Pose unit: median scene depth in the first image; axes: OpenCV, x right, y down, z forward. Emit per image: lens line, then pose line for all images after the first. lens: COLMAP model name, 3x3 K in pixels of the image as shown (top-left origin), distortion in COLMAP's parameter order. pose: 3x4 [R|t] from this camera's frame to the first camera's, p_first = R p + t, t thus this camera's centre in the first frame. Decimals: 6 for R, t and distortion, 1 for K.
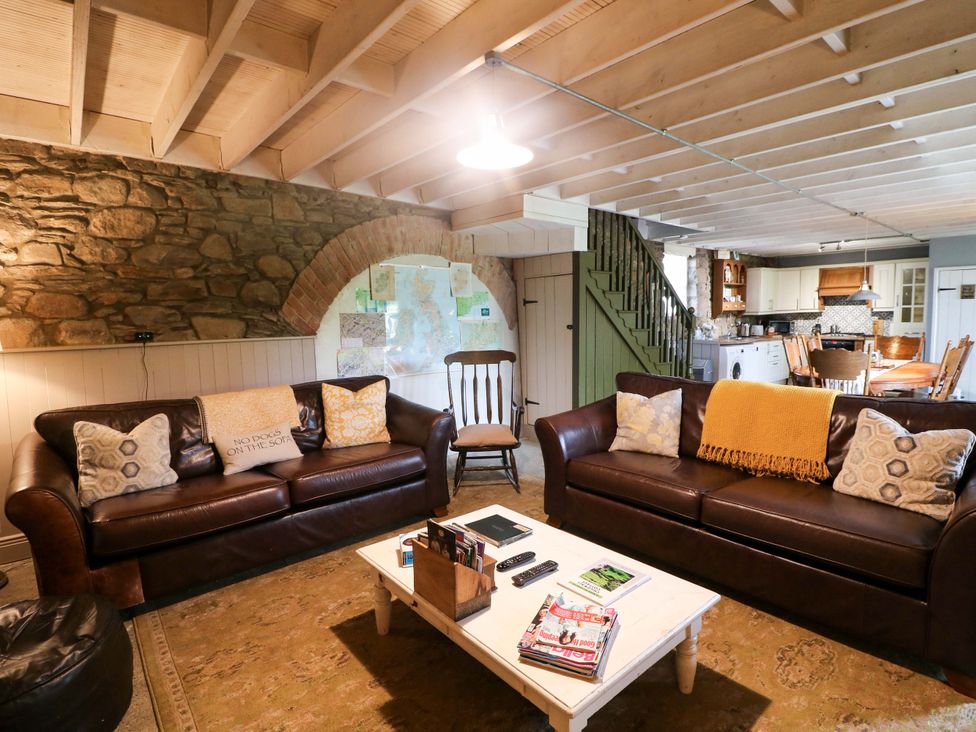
lens RADIAL K [[506.4, 0, 498.5], [0, 506.4, 354.1], [0, 0, 1]] dist [0.006919, -0.018127]
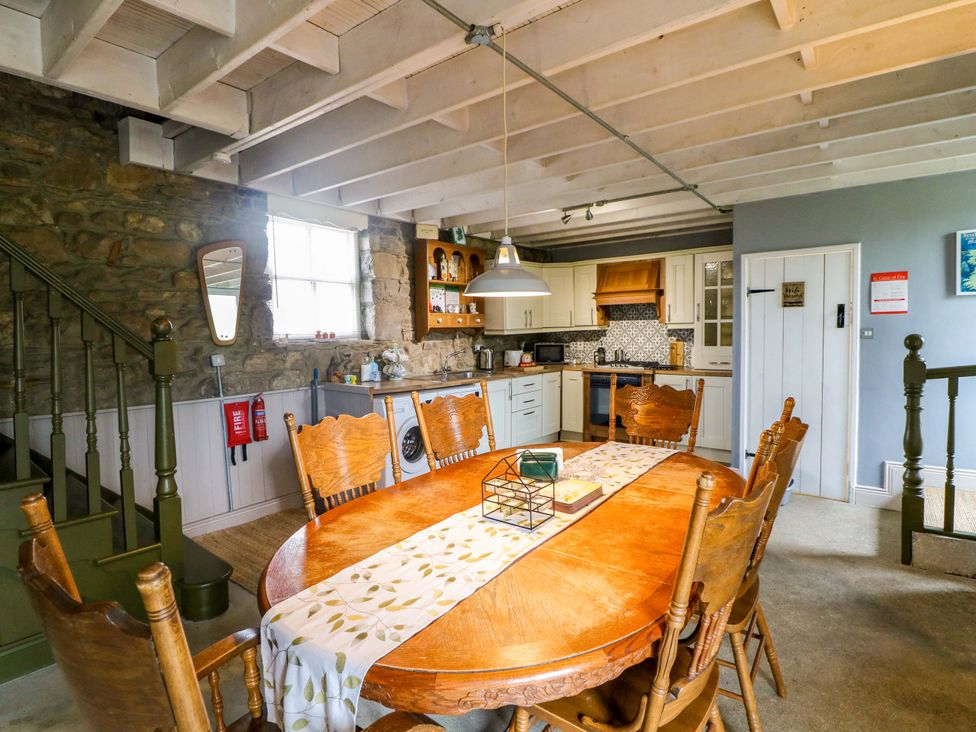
lens RADIAL K [[506.4, 0, 498.5], [0, 506.4, 354.1], [0, 0, 1]] dist [0.006919, -0.018127]
pose [[0.976805, -0.010400, 0.213877, 0.393048], [0.017408, 0.999371, -0.030912, -0.036288], [-0.213421, 0.033918, 0.976371, 0.415879]]
